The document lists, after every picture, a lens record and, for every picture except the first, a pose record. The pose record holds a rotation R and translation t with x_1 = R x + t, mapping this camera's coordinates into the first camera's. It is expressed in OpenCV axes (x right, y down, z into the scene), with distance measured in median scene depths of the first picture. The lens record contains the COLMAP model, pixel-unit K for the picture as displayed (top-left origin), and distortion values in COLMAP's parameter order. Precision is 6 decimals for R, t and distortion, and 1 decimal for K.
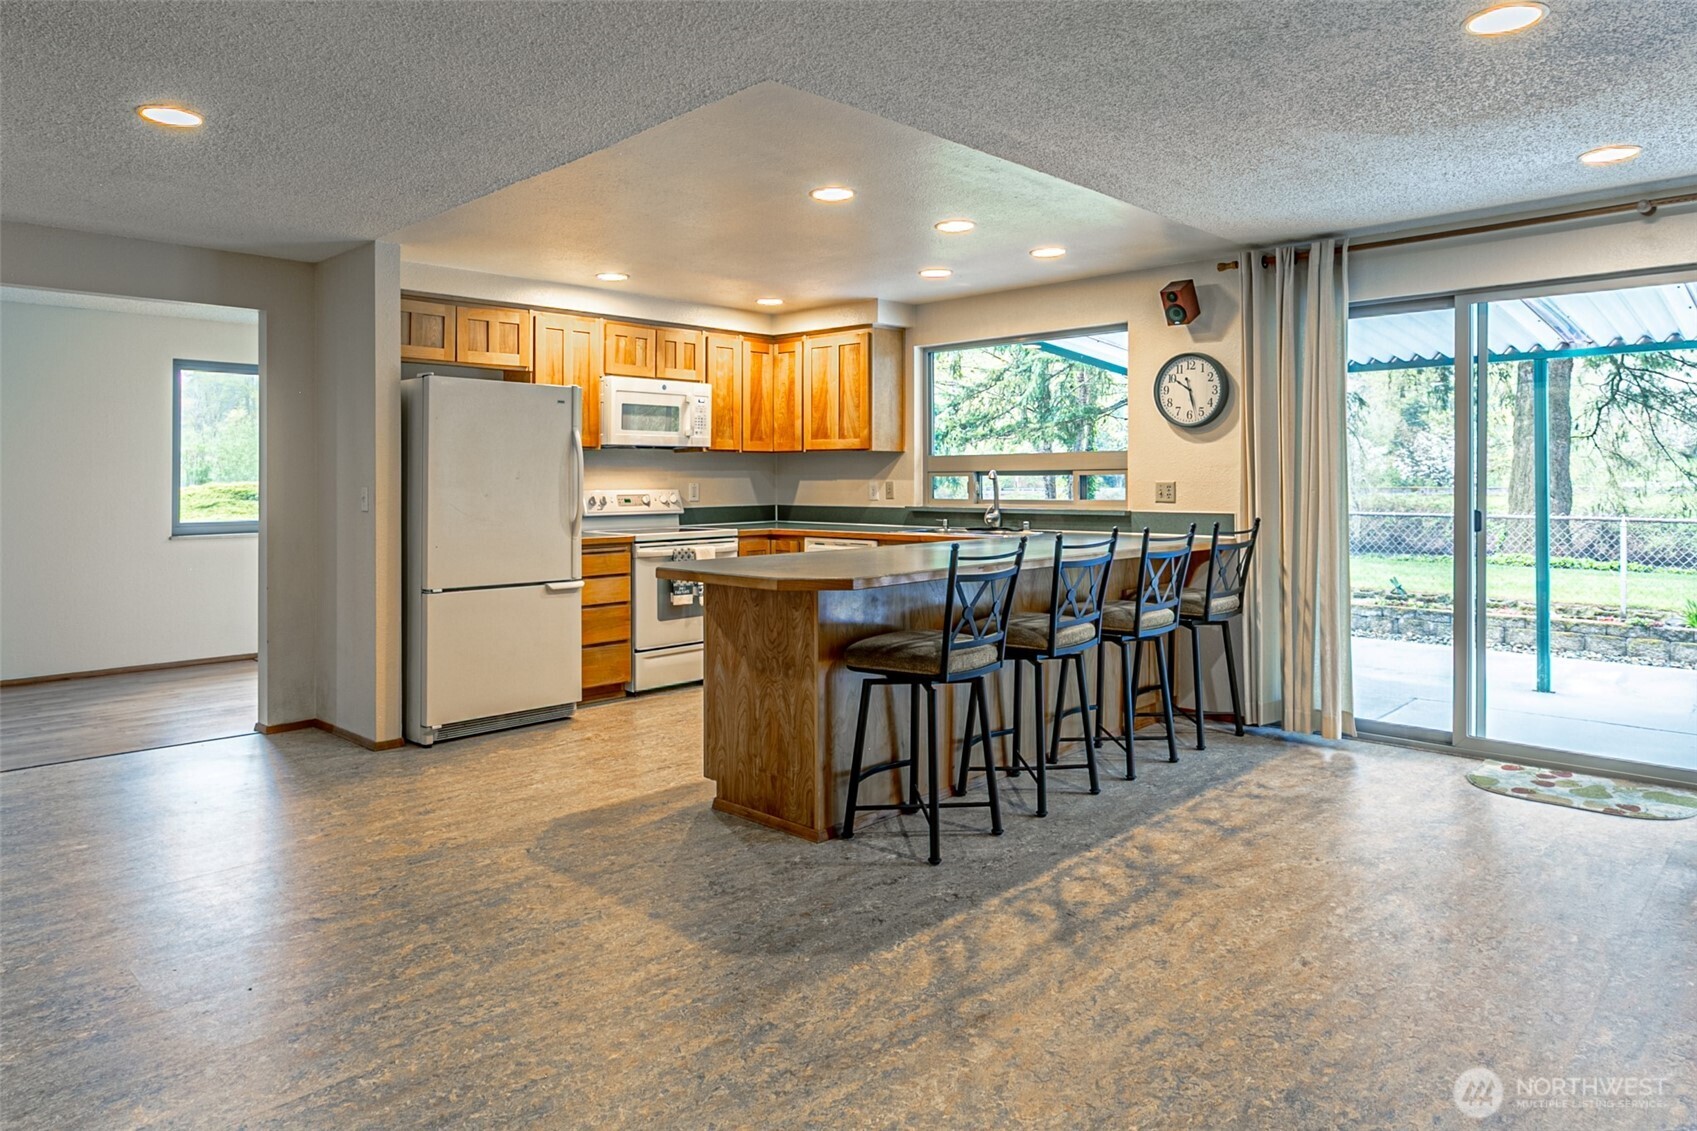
lens RADIAL K [[1068.7, 0, 840.7], [0, 1068.7, 440.0], [0, 0, 1]] dist [-0.012645, 0.004812]
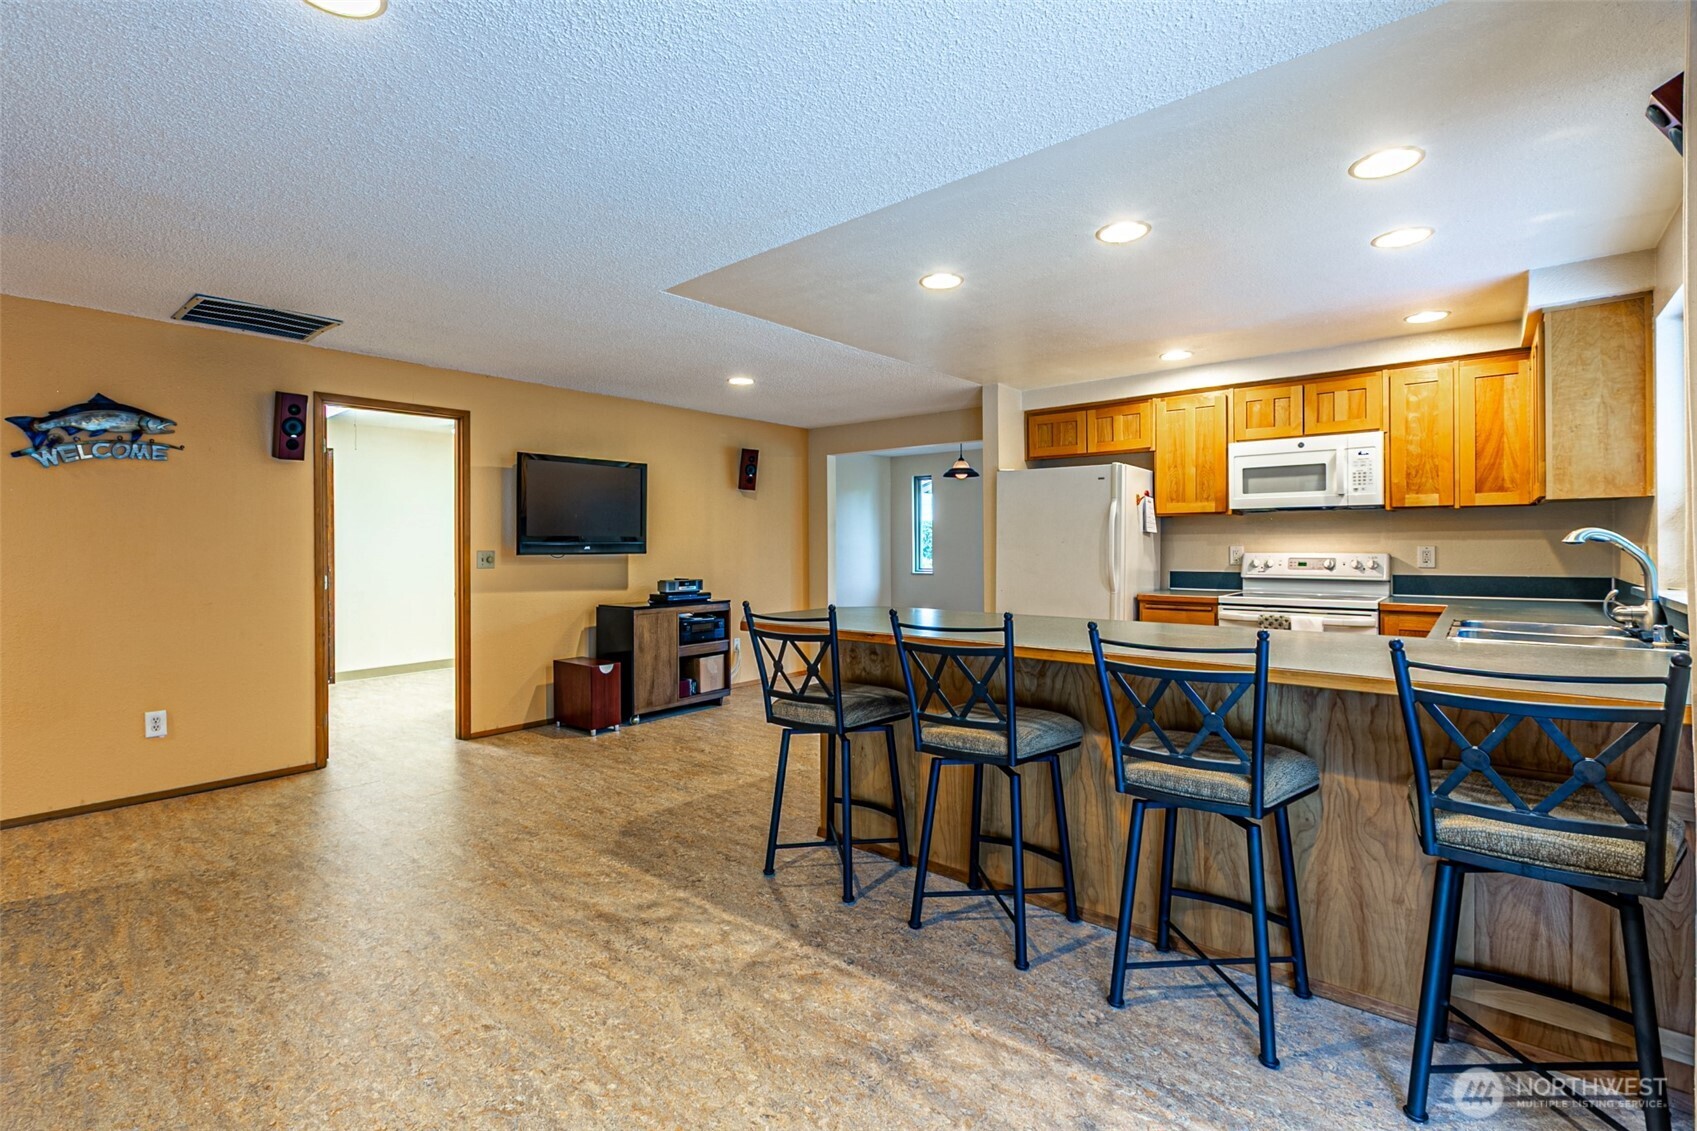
lens RADIAL K [[779.3, 0, 816.9], [0, 779.3, 505.7], [0, 0, 1]] dist [0.004804, -0.003625]
pose [[0.045534, -0.046855, -0.997863, 0.679491], [0.039521, 0.998202, -0.045067, 0.025096], [0.998181, -0.037385, 0.047304, 0.726641]]
